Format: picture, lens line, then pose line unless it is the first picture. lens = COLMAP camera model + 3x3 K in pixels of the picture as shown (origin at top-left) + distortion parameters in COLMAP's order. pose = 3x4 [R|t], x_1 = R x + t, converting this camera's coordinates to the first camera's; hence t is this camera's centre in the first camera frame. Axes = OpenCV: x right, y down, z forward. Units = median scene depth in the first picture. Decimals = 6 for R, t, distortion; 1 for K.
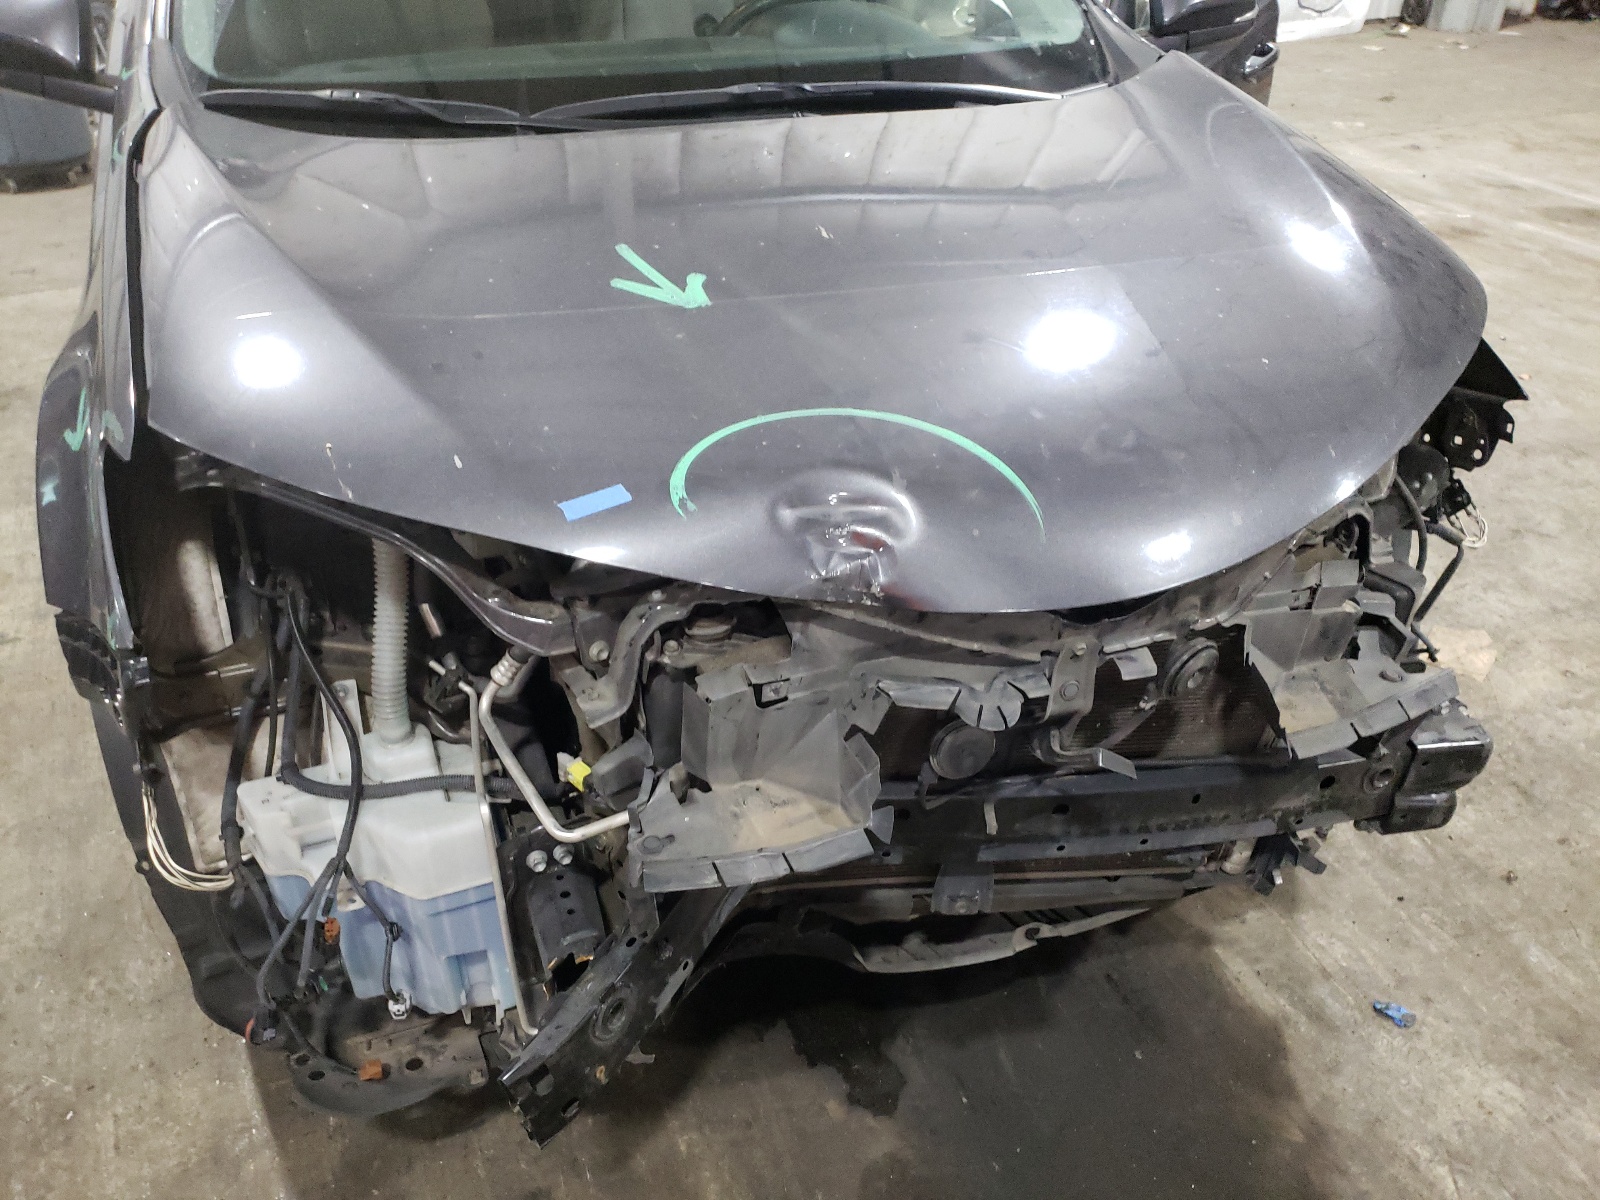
lens RADIAL K [[1288.5, 0, 790.3], [0, 1288.5, 614.1], [0, 0, 1]] dist [0.051400, -0.043015]
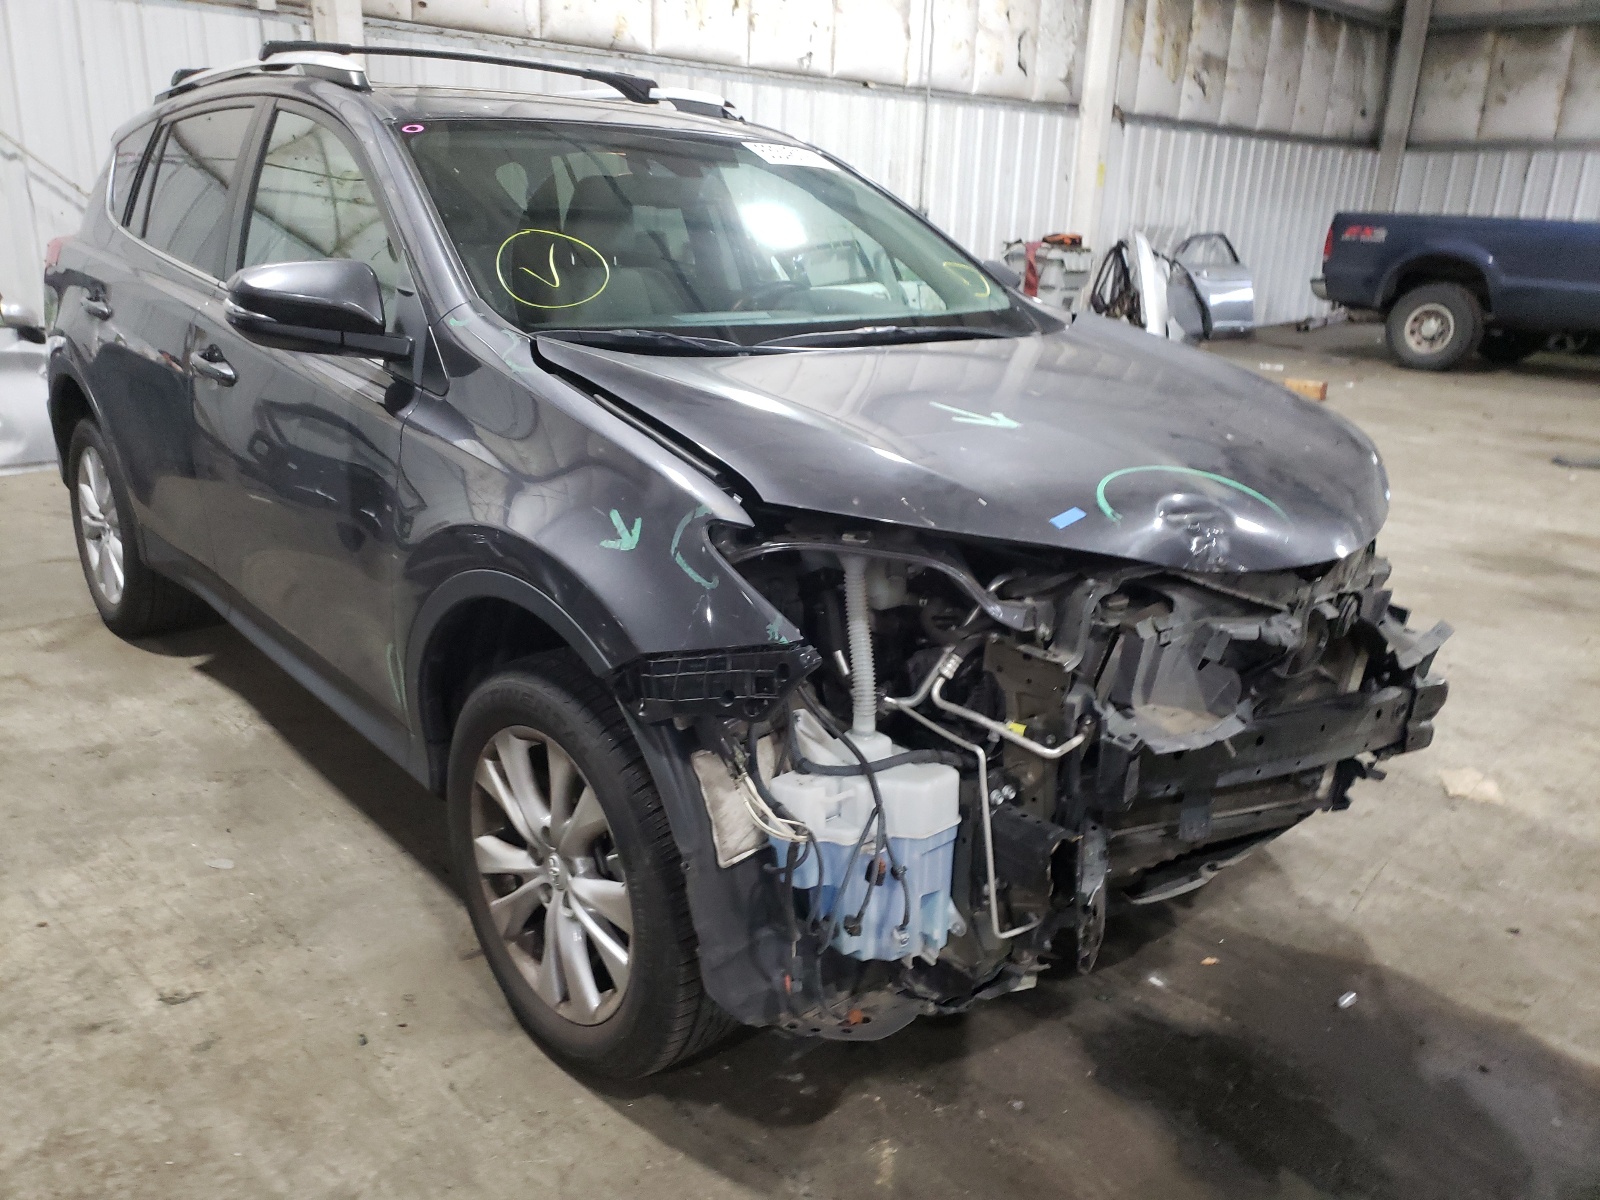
lens RADIAL K [[1288.5, 0, 795.8], [0, 1288.5, 597.6], [0, 0, 1]] dist [0.051400, -0.043015]
pose [[0.939065, -0.088777, 0.332079, -0.842664], [0.170858, 0.958831, -0.226828, 0.260869], [-0.298270, 0.269744, 0.915572, -0.280545]]
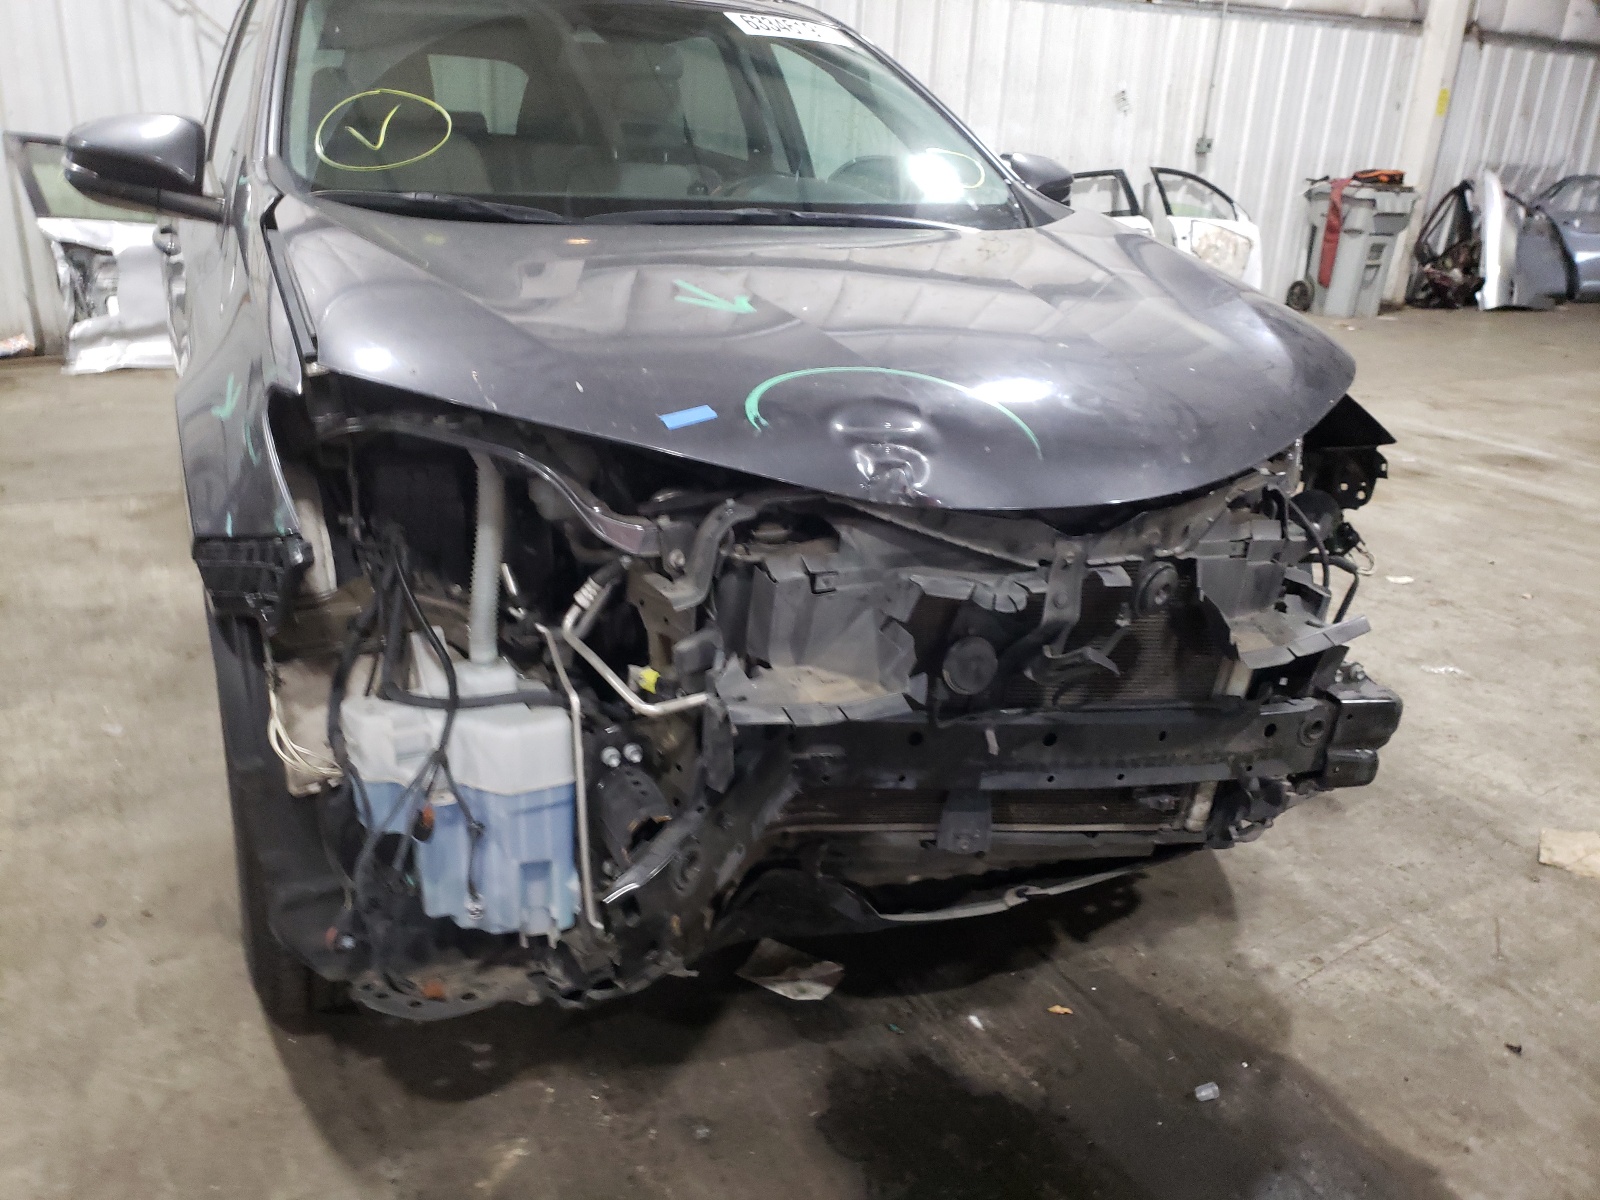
lens RADIAL K [[1288.5, 0, 763.6], [0, 1288.5, 587.0], [0, 0, 1]] dist [0.051400, -0.043015]
pose [[0.998220, 0.003710, 0.059519, -0.127012], [0.009800, 0.974291, -0.225078, 0.299346], [-0.058824, 0.225261, 0.972521, -0.157077]]
